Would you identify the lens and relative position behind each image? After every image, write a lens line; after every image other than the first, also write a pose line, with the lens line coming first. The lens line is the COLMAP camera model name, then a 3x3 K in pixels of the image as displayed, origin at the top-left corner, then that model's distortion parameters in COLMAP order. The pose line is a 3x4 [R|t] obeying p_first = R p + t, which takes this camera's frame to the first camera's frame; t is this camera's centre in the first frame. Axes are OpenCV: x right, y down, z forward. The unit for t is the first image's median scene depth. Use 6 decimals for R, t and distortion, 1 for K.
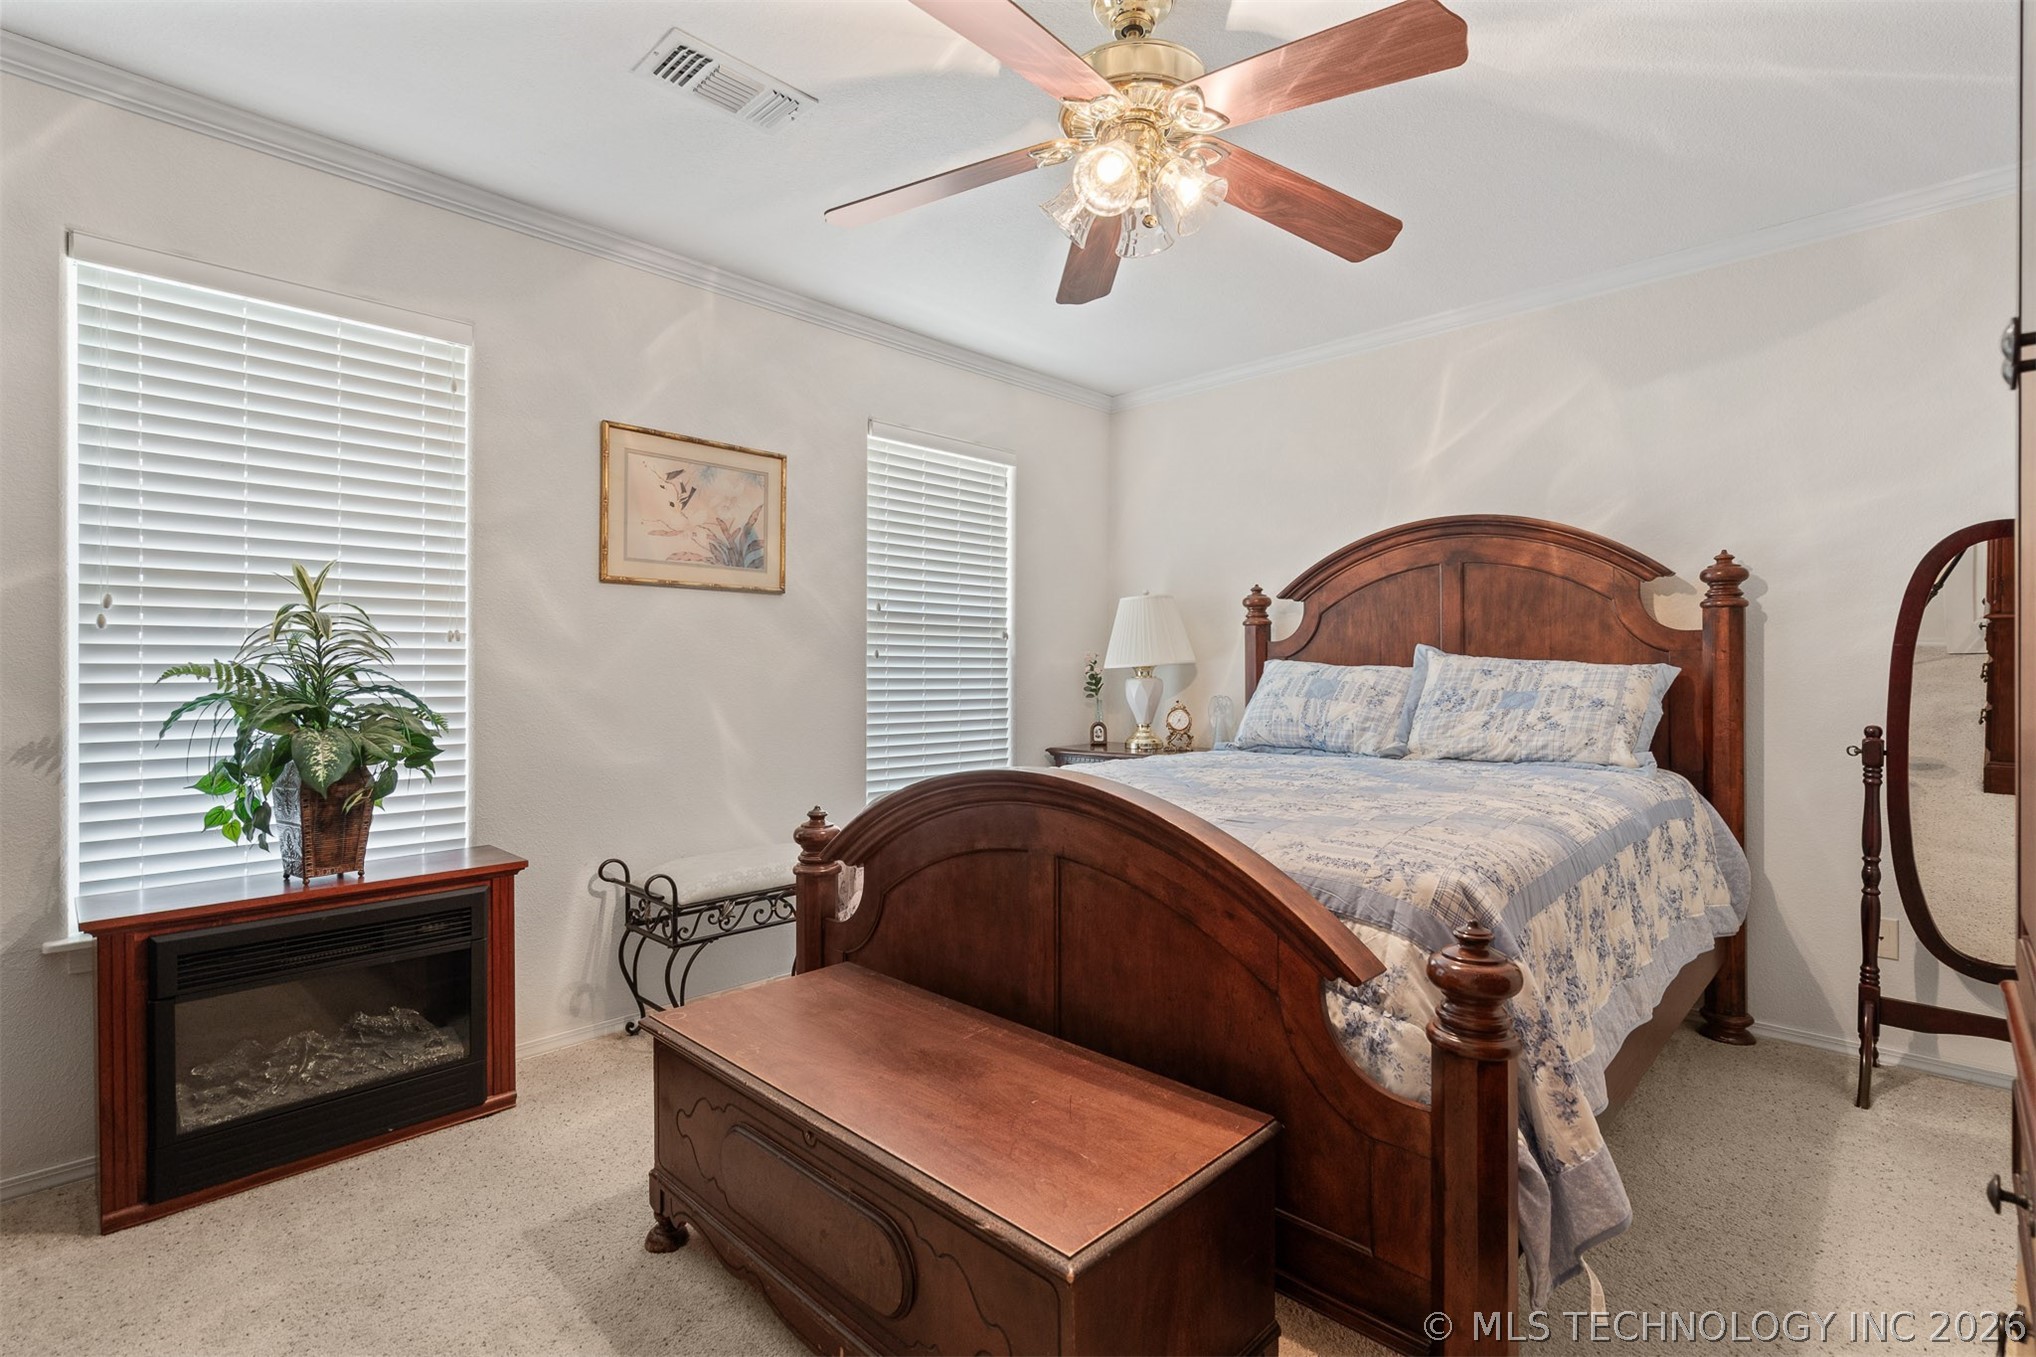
lens RADIAL K [[931.7, 0, 1018.0], [0, 931.7, 678.5], [0, 0, 1]] dist [-0.002893, -0.000074]
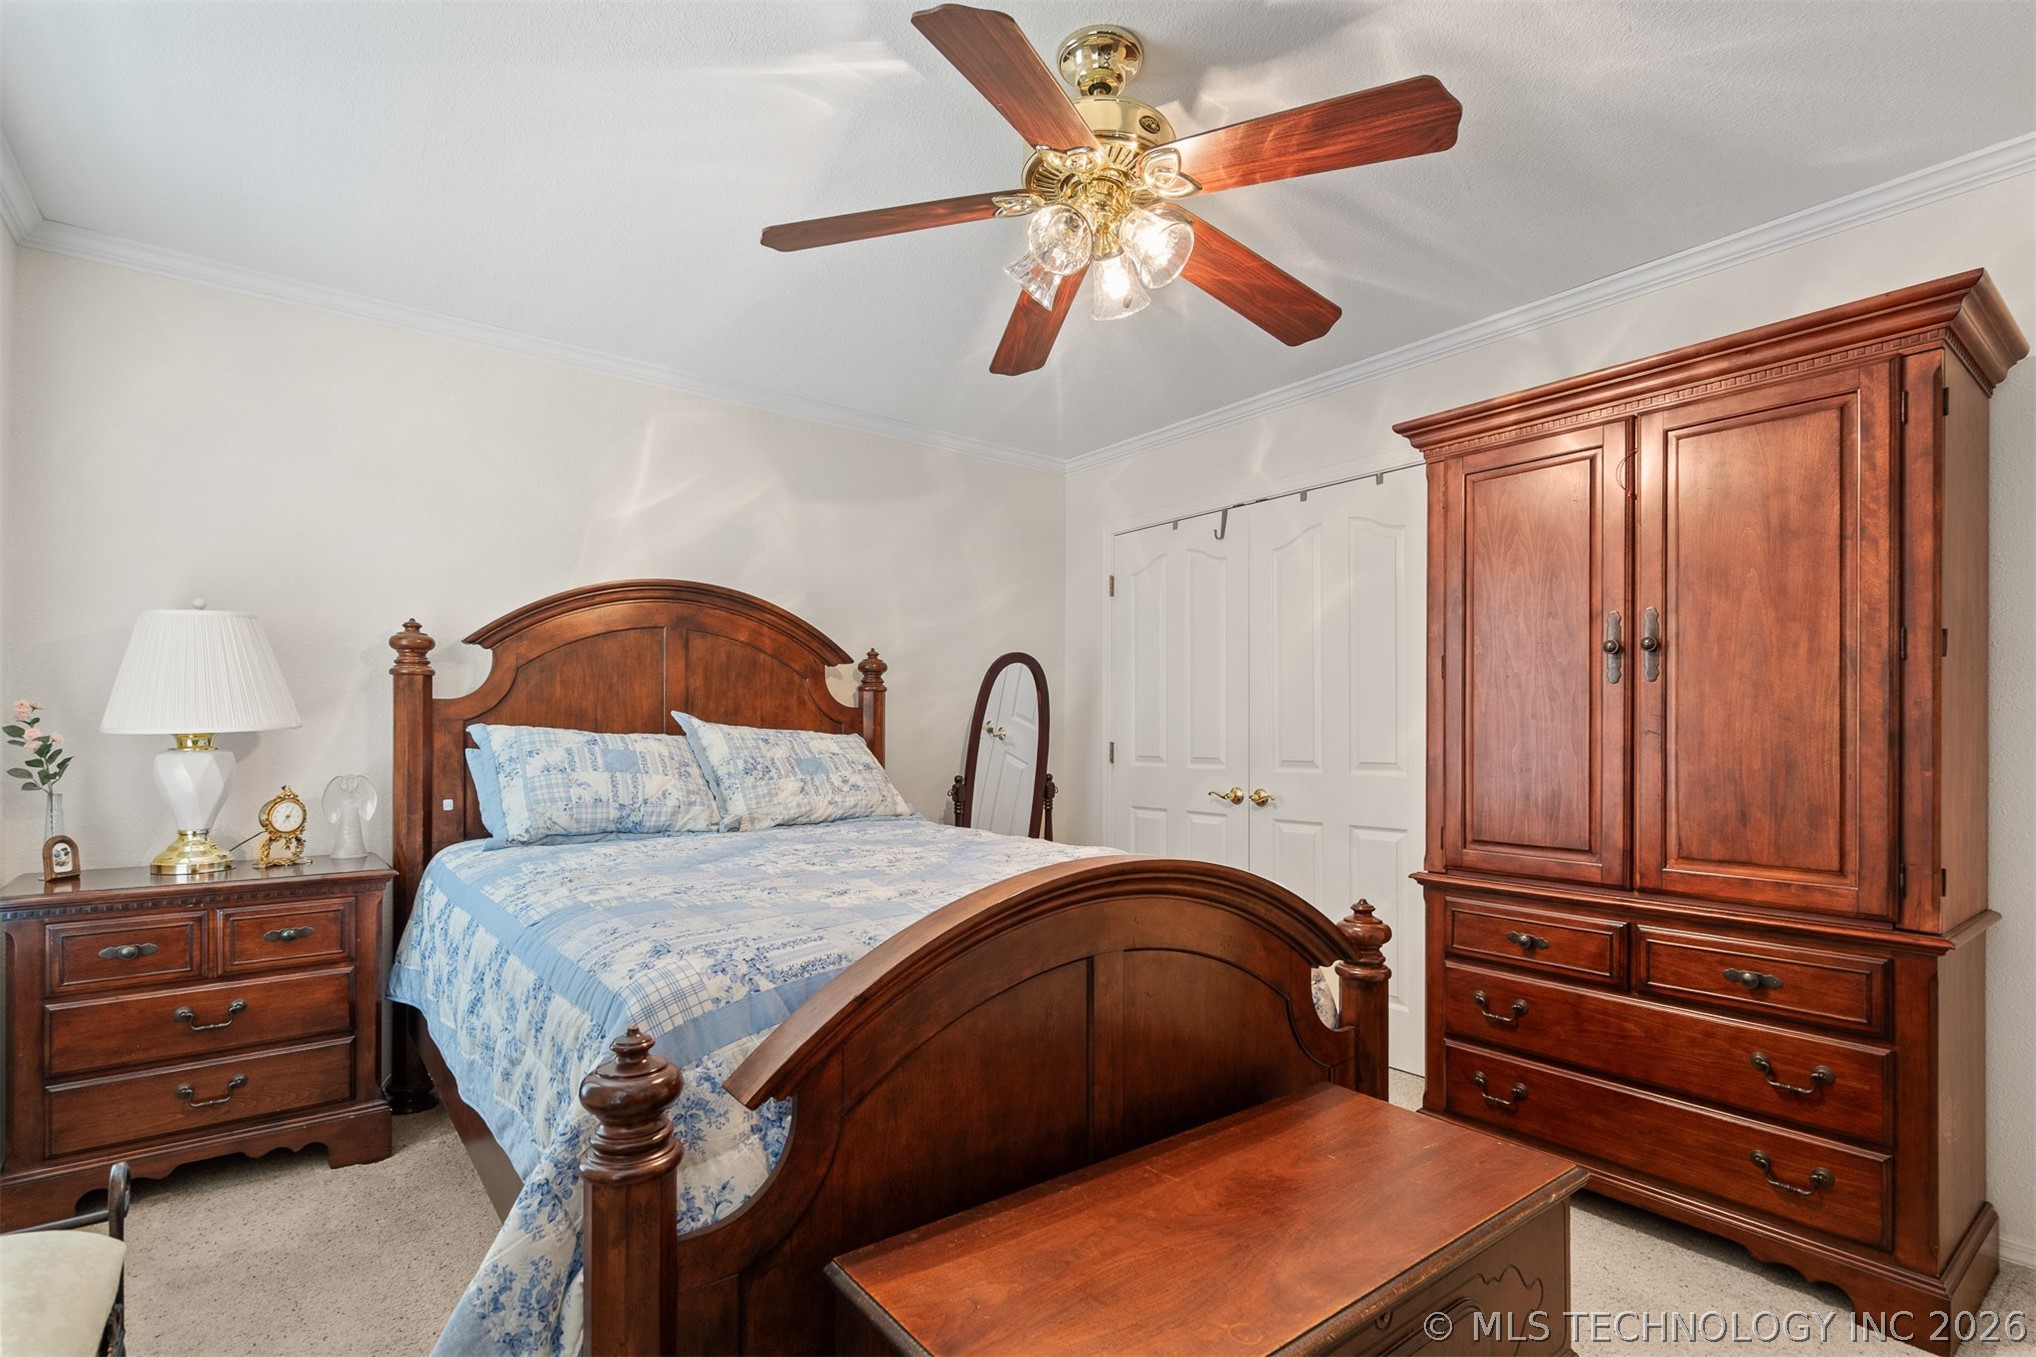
lens RADIAL K [[963.3, 0, 996.4], [0, 963.3, 736.4], [0, 0, 1]] dist [-0.000646, 0.000014]
pose [[0.153426, 0.001774, 0.988159, -0.486893], [0.003971, 0.999989, -0.002412, -0.007544], [-0.988152, 0.004294, 0.153417, 0.529684]]
